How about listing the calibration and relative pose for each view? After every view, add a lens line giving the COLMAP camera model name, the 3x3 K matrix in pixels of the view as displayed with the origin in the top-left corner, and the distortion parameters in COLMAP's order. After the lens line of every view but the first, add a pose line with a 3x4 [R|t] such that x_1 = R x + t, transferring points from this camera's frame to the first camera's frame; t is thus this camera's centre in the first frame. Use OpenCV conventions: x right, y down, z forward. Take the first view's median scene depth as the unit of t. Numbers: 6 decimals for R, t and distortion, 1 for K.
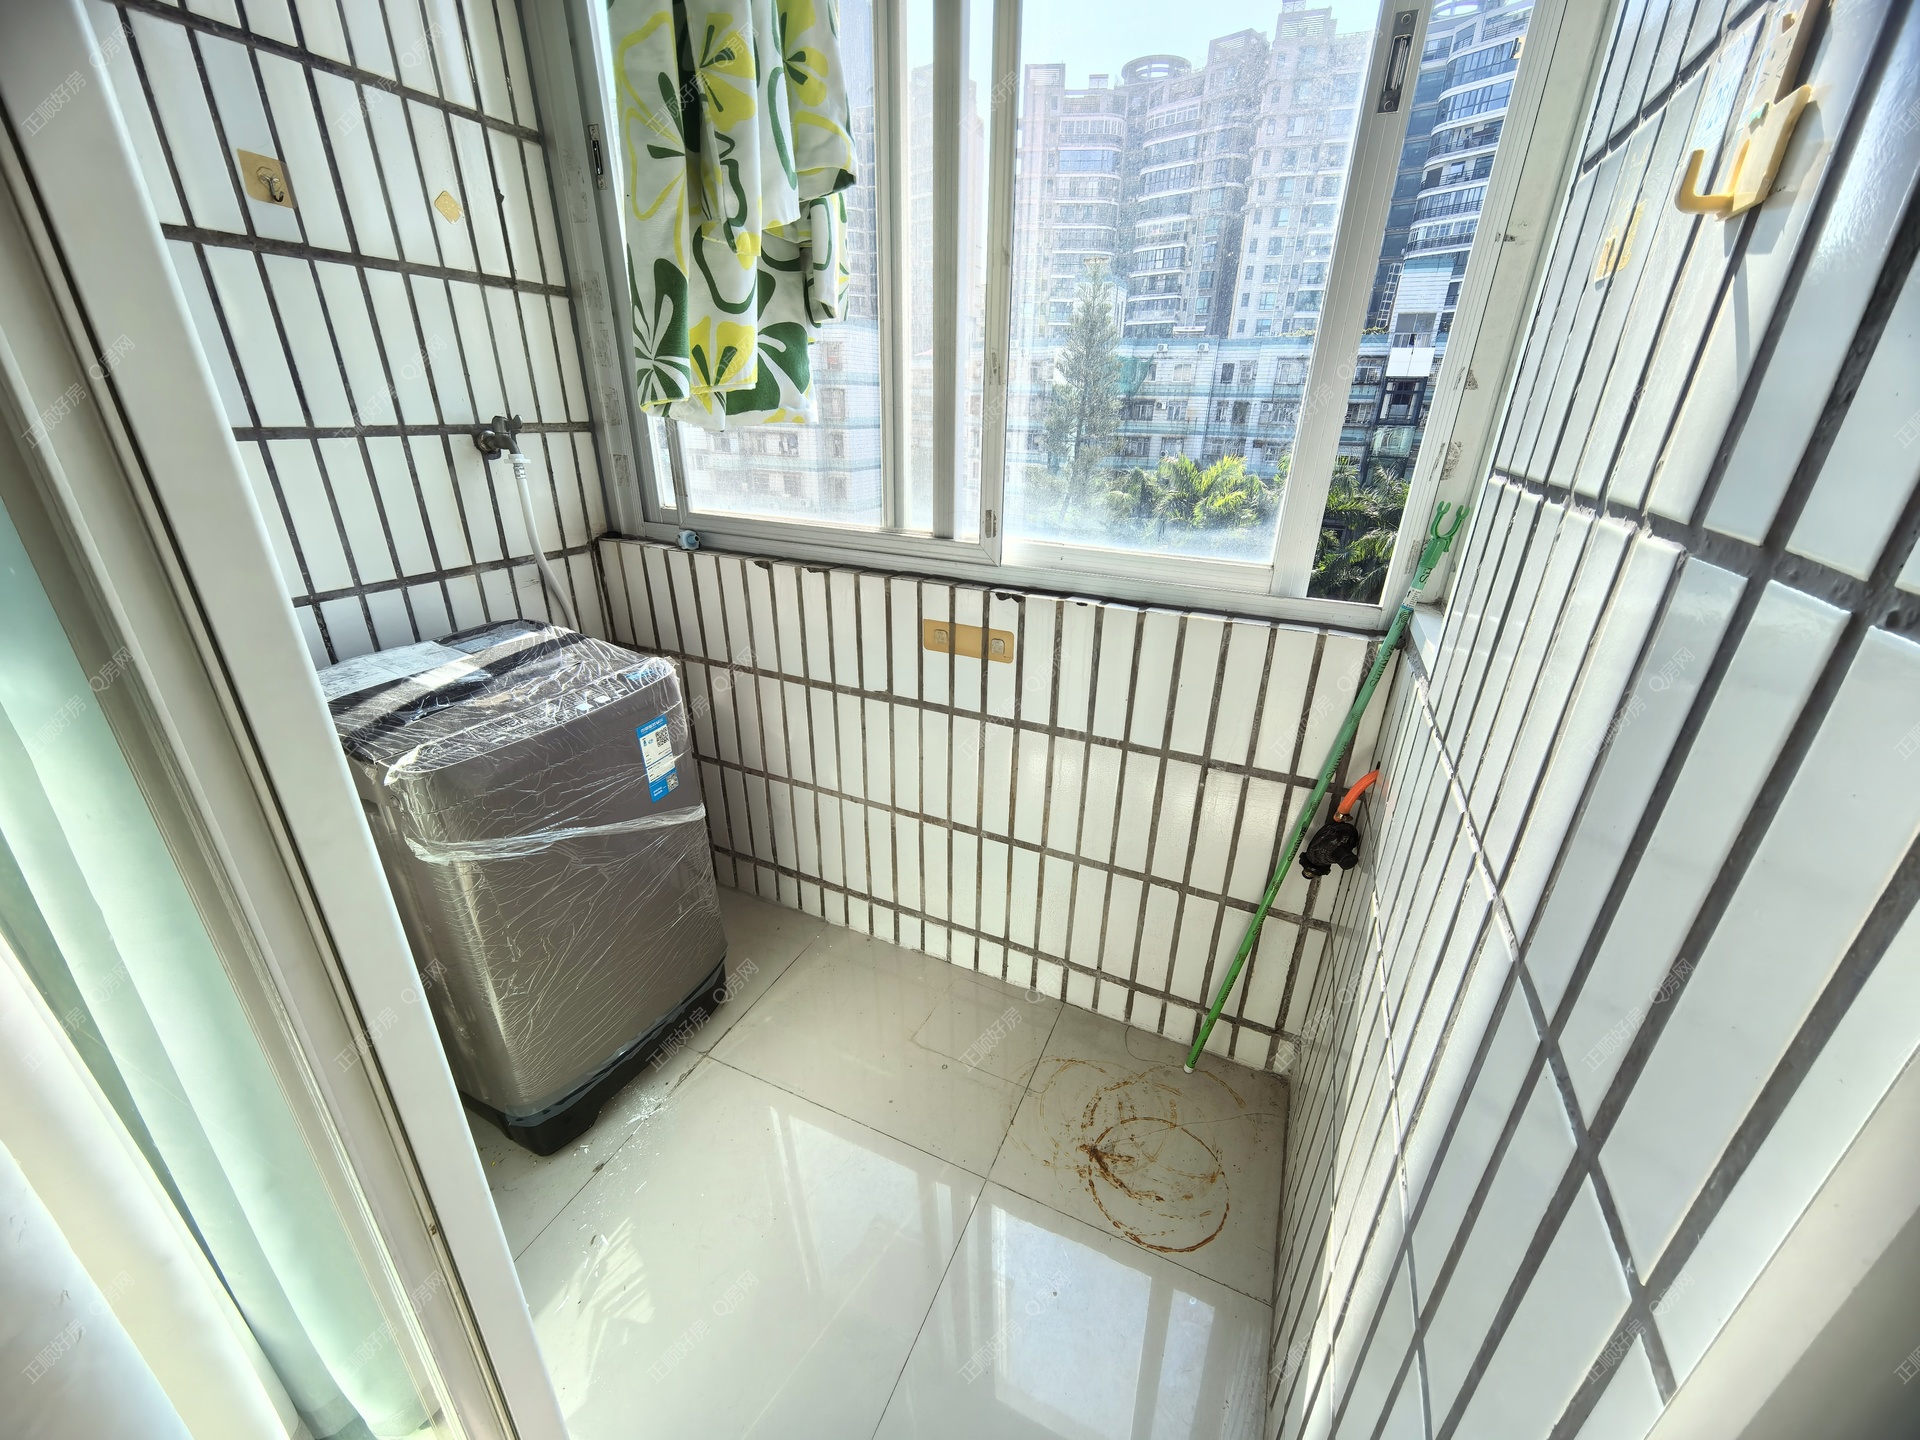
lens RADIAL K [[759.2, 0, 958.3], [0, 759.2, 718.6], [0, 0, 1]] dist [-0.000535, -0.000016]
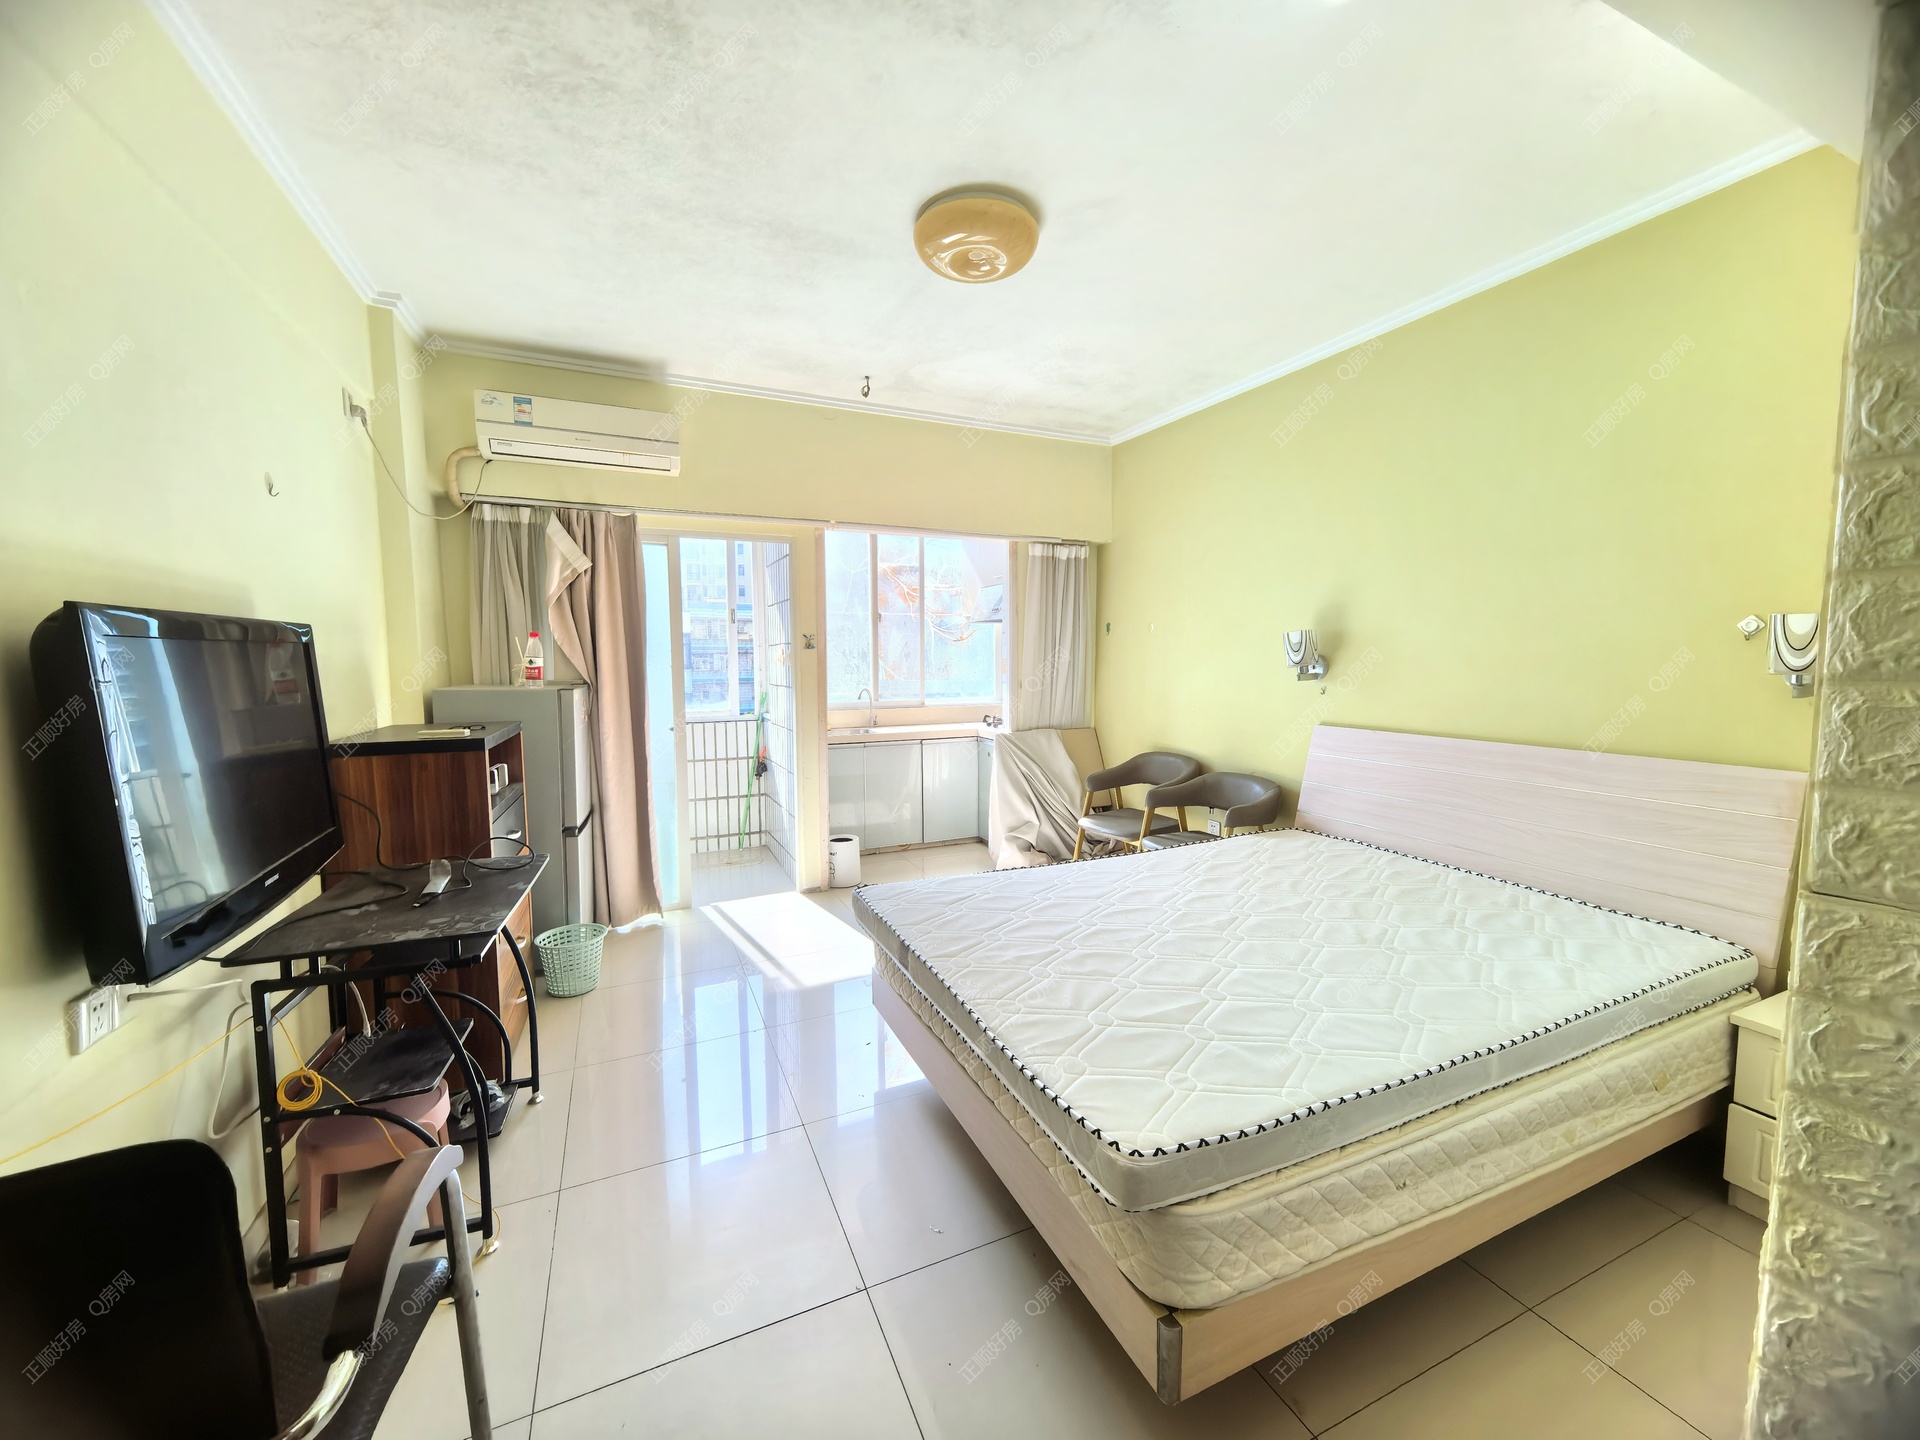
lens RADIAL K [[759.2, 0, 959.3], [0, 759.2, 723.5], [0, 0, 1]] dist [-0.000535, -0.000016]
pose [[0.661135, -0.082531, 0.745714, -1.784450], [0.312418, 0.933944, -0.173620, 0.940877], [-0.682126, 0.347761, 0.643247, -2.396132]]
